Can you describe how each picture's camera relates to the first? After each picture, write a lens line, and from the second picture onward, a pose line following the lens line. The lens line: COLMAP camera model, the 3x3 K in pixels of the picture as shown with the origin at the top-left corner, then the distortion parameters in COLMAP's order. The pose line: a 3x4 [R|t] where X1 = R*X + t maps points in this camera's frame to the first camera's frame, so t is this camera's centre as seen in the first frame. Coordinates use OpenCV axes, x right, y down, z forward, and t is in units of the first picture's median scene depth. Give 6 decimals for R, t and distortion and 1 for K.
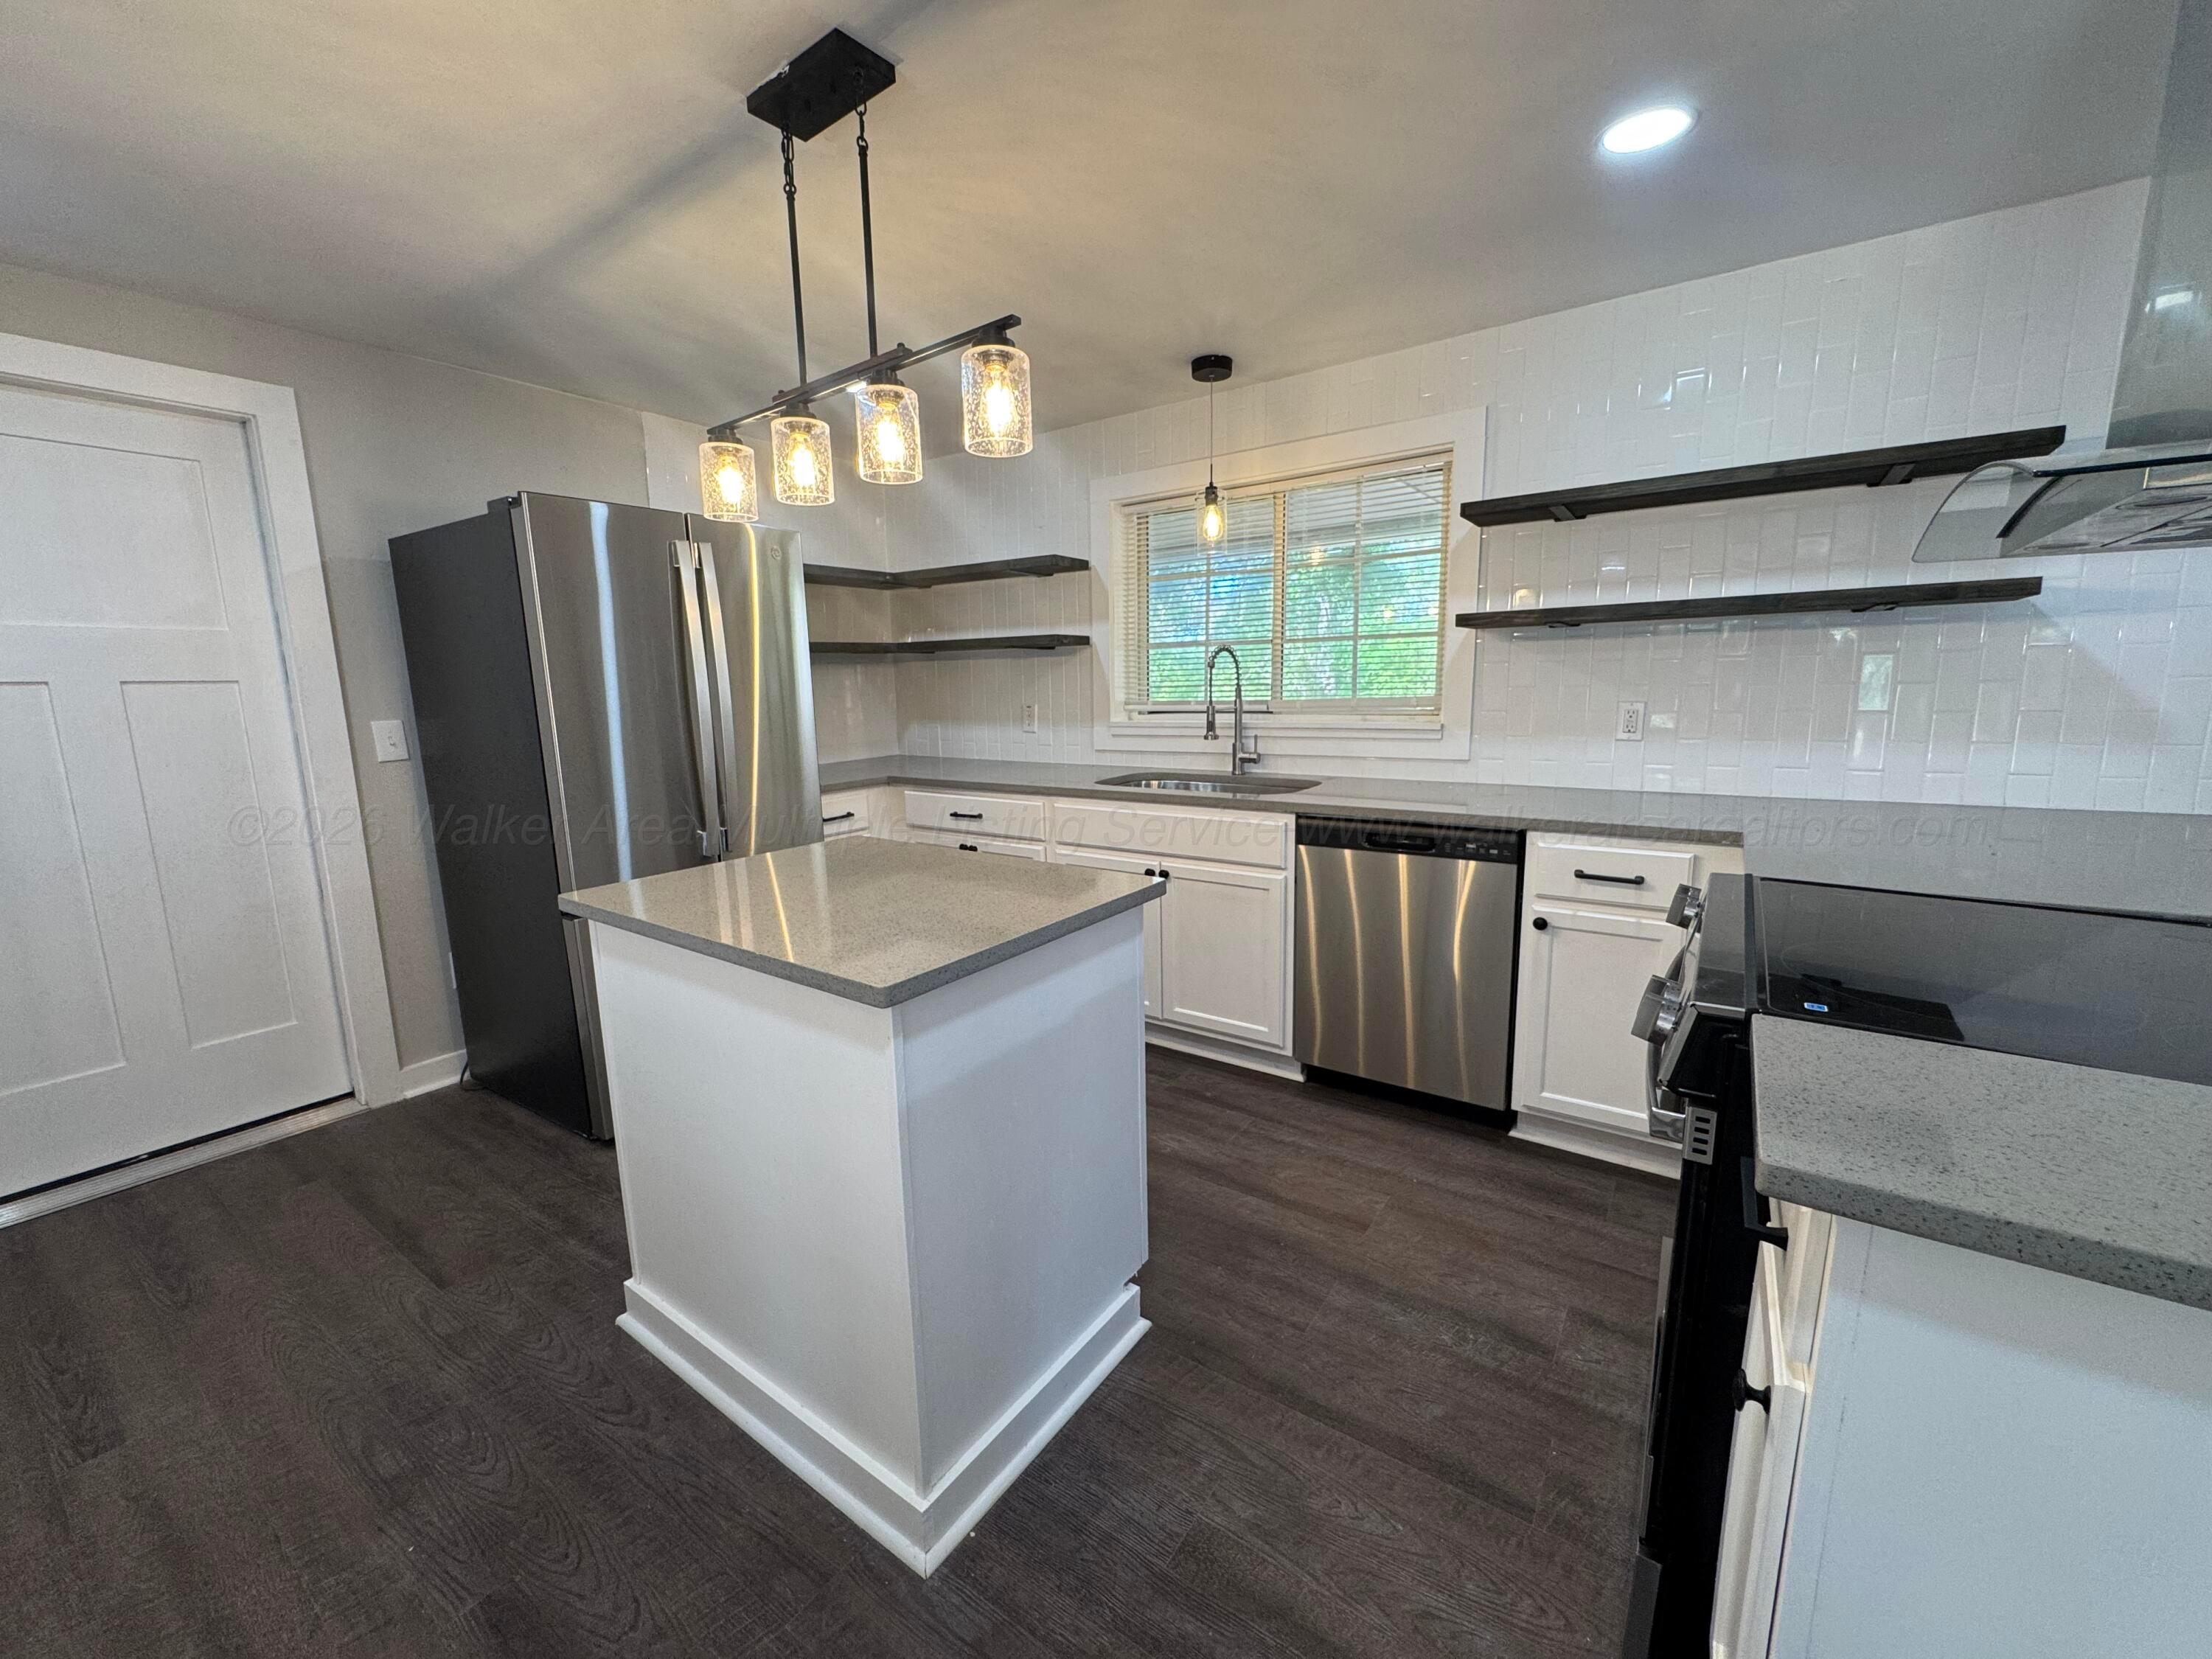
lens RADIAL K [[883.5, 0, 1108.3], [0, 883.5, 830.2], [0, 0, 1]] dist [-0.001884, -0.000277]
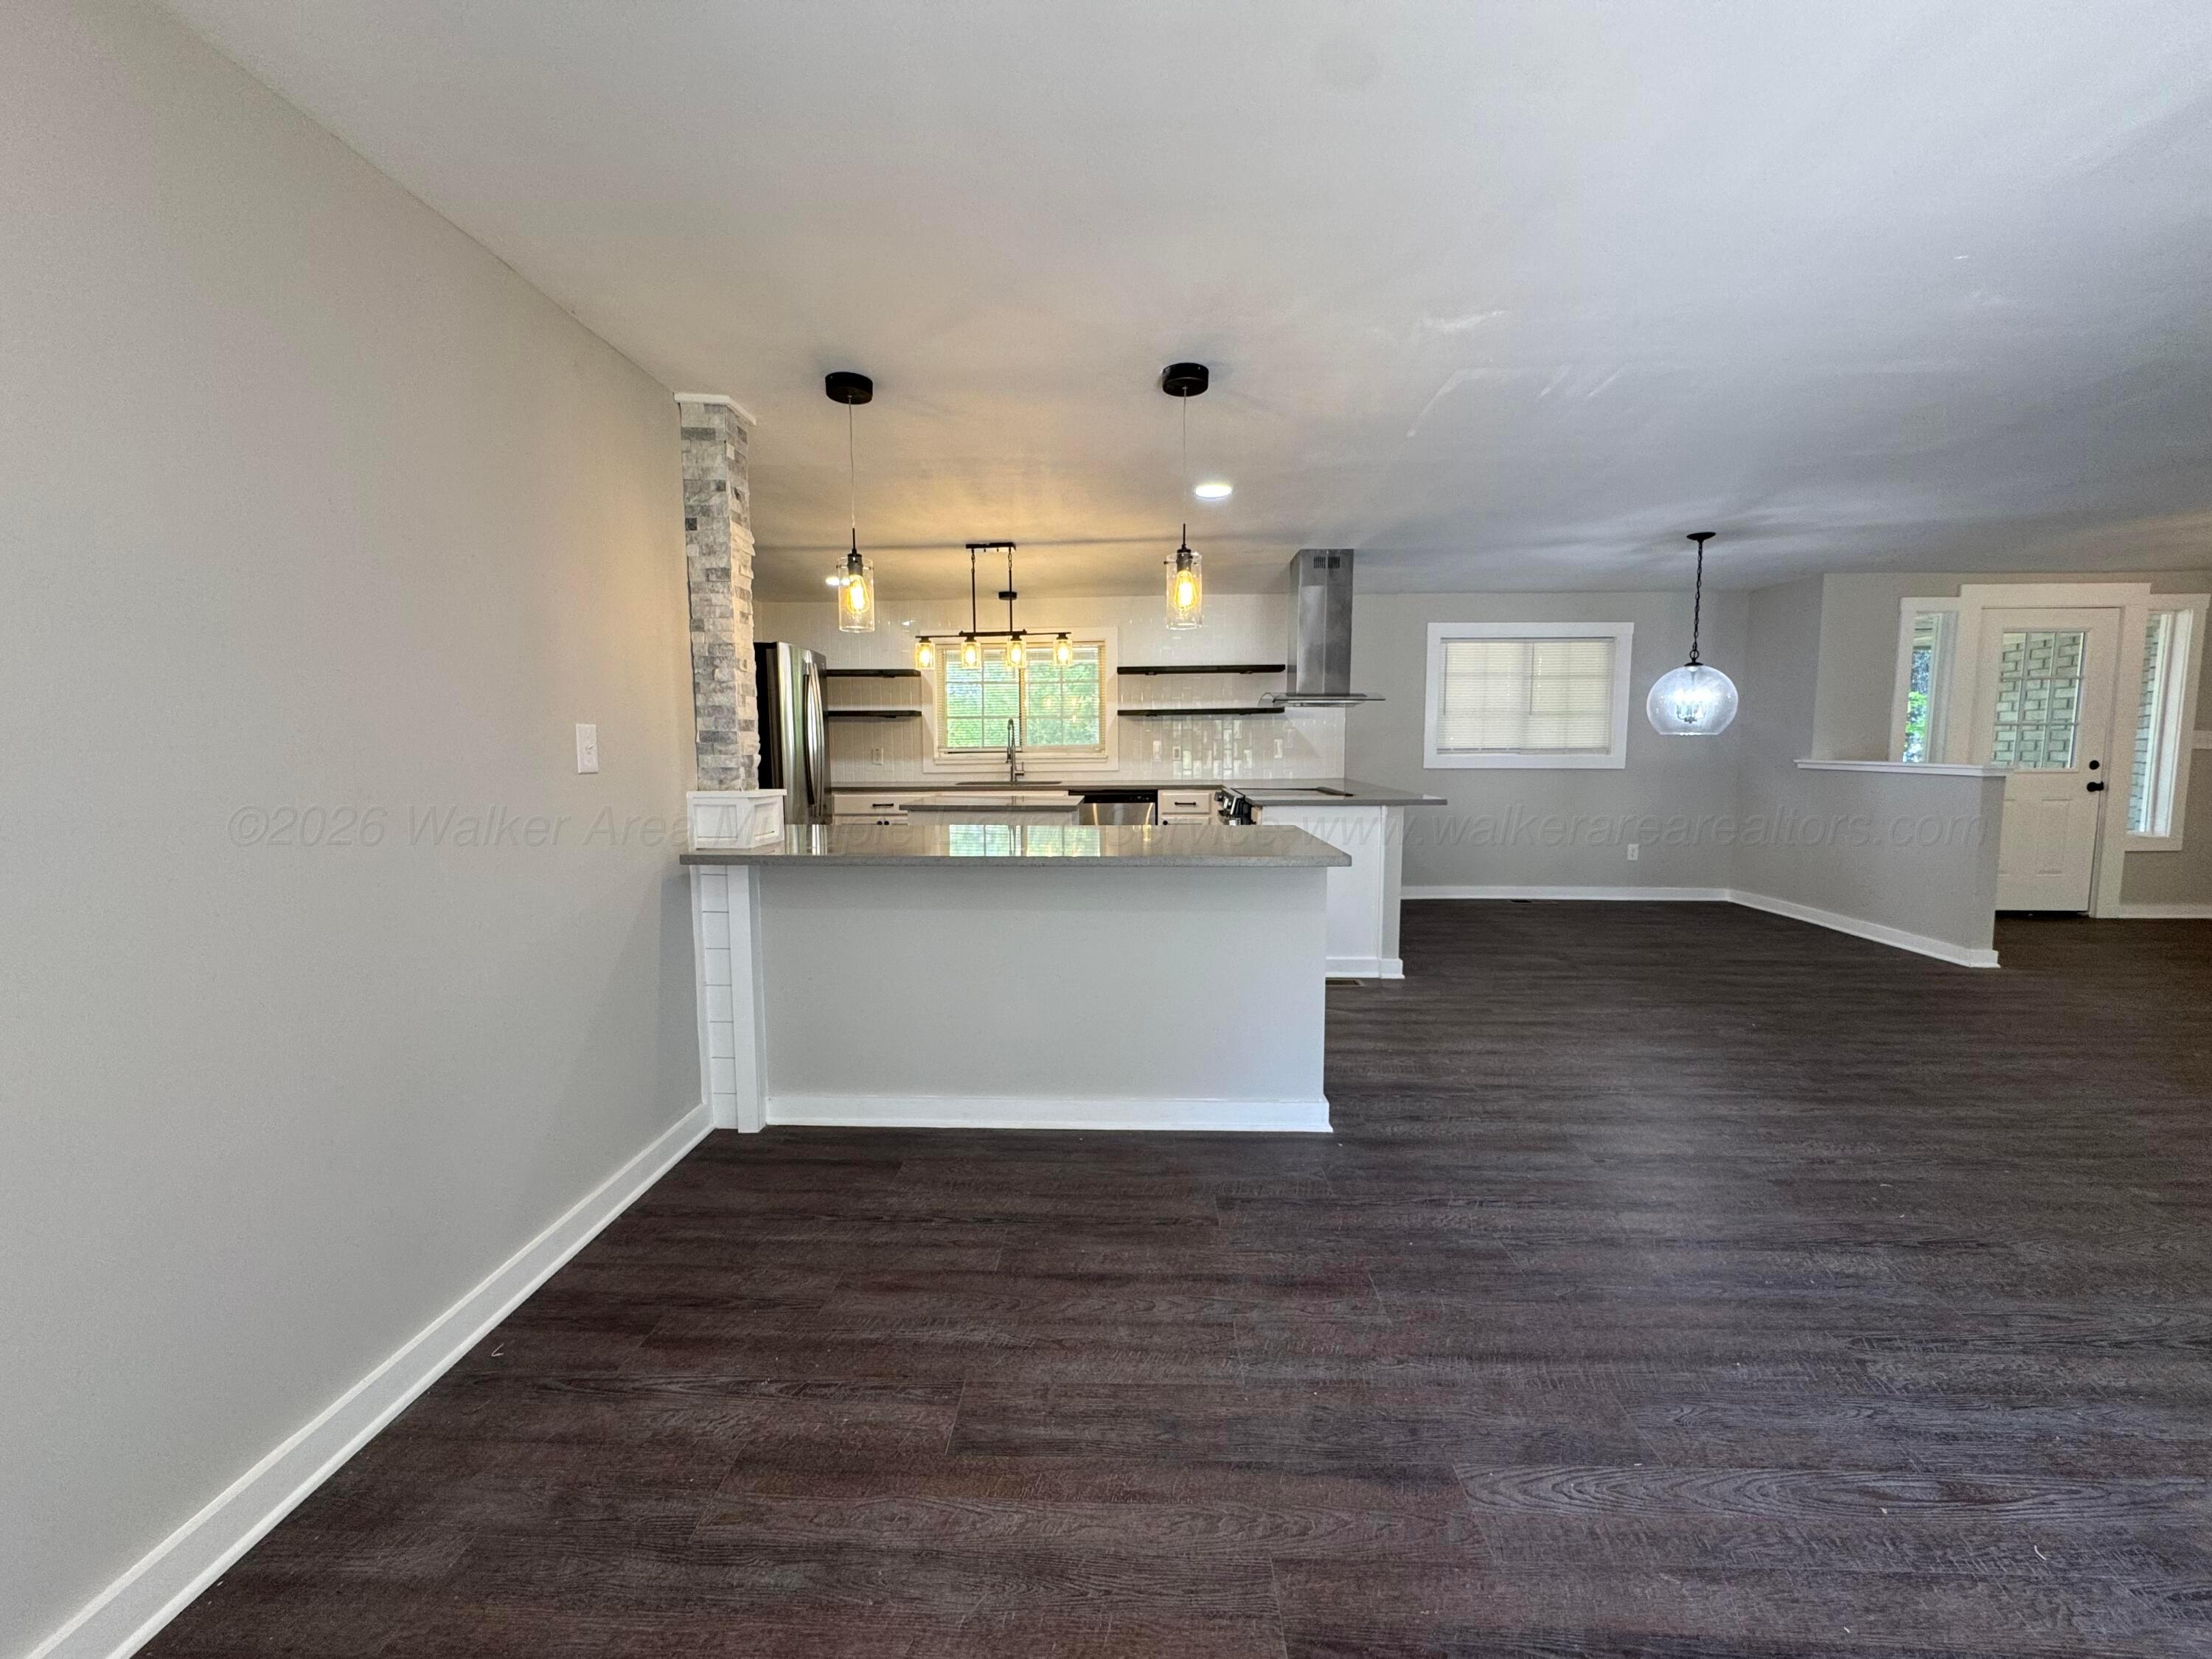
lens RADIAL K [[883.5, 0, 1108.3], [0, 883.5, 830.2], [0, 0, 1]] dist [-0.001884, -0.000277]
pose [[0.836501, -0.041520, 0.546390, -1.178624], [0.082564, 0.995292, -0.050770, 0.255418], [-0.541709, 0.087582, 0.835991, -1.222061]]
